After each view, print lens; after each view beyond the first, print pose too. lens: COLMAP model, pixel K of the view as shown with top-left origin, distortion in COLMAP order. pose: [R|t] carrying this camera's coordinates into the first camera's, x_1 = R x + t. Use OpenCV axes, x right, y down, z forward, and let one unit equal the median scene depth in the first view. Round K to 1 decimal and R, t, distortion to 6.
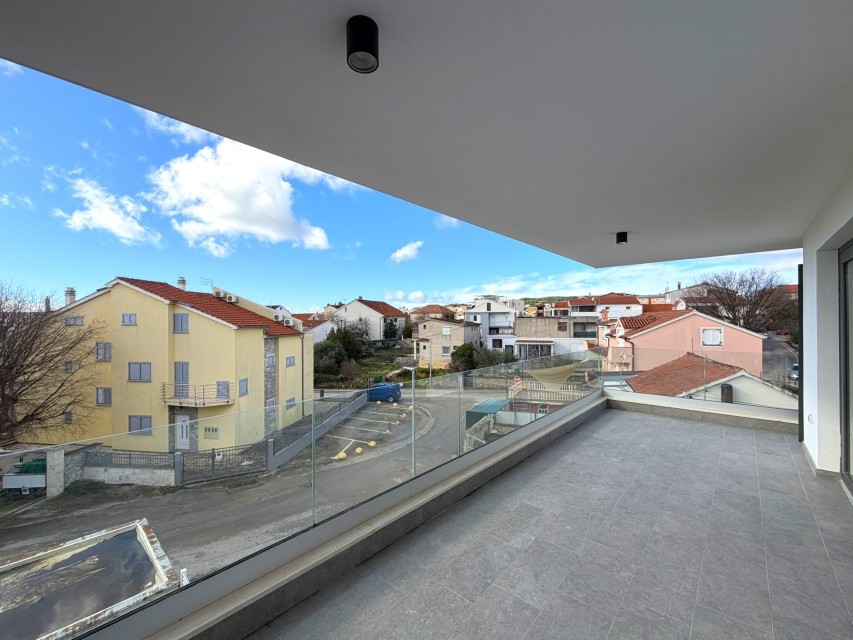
lens RADIAL K [[350.0, 0, 426.5], [0, 350.0, 320.0], [0, 0, 1]] dist [0.003022, 0.000275]
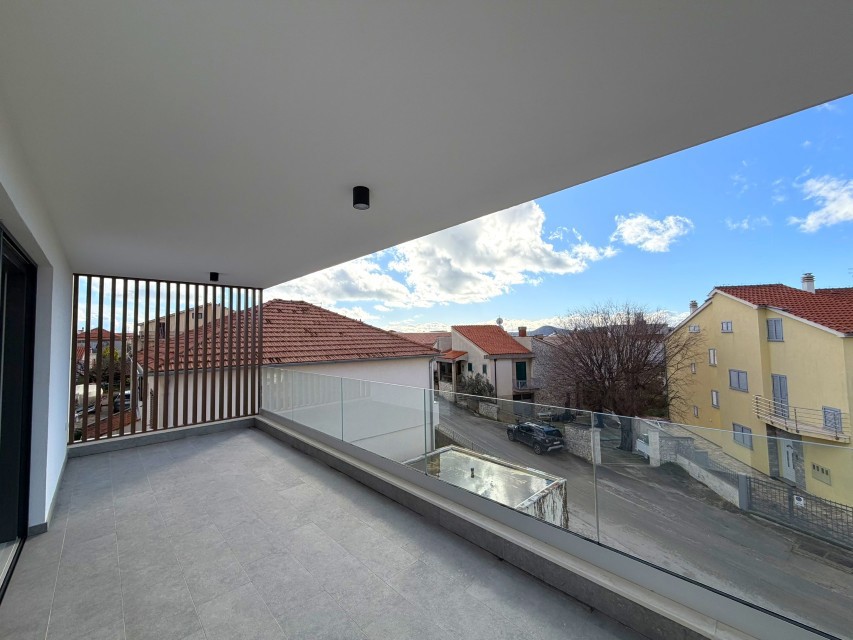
lens RADIAL K [[342.2, 0, 426.5], [0, 342.2, 320.0], [0, 0, 1]] dist [-0.002956, -0.000134]
pose [[-0.070405, -0.040962, -0.996677, 0.202919], [0.023642, 0.998807, -0.042720, 0.000162], [0.997238, -0.026571, -0.069352, 0.209277]]
